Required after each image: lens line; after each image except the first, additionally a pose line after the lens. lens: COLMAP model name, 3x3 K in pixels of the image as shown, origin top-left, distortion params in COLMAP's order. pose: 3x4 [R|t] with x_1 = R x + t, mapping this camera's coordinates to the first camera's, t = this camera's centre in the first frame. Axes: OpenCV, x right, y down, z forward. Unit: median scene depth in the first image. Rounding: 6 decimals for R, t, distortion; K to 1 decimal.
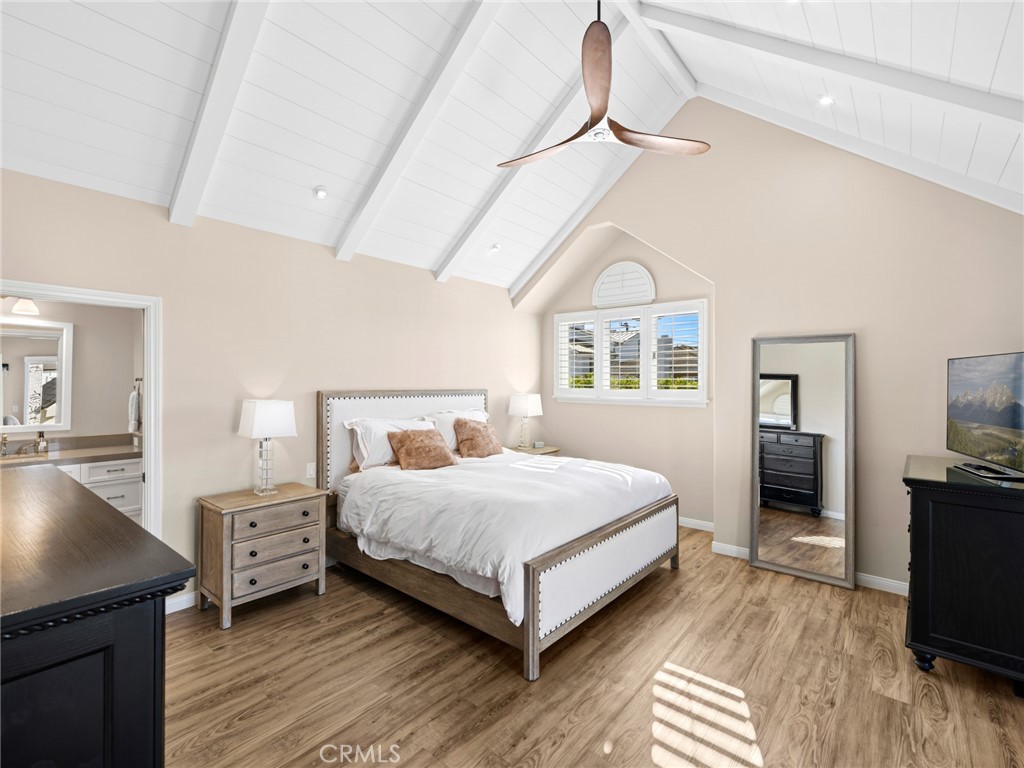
lens RADIAL K [[468.5, 0, 510.3], [0, 468.5, 380.1], [0, 0, 1]] dist [-0.000833, -0.000378]
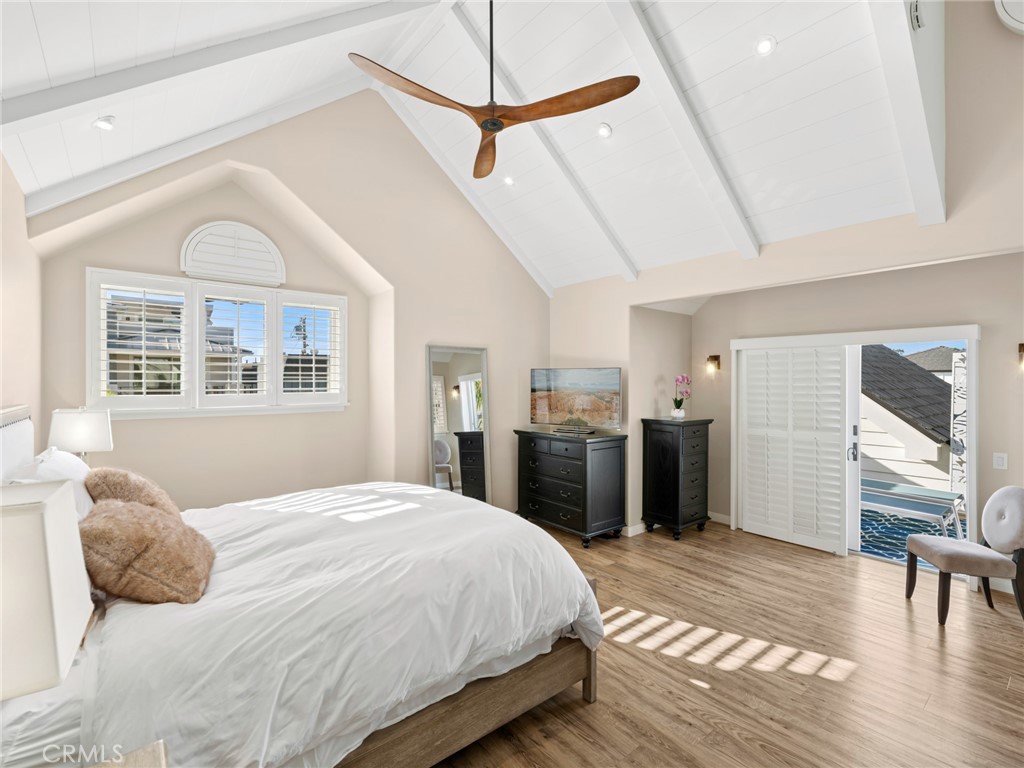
lens RADIAL K [[468.5, 0, 509.9], [0, 468.5, 384.0], [0, 0, 1]] dist [-0.000833, -0.000378]
pose [[0.185298, -0.008747, 0.982643, -0.645155], [0.001749, 0.999962, 0.008571, -0.005553], [-0.982681, 0.000130, 0.185306, 0.697862]]
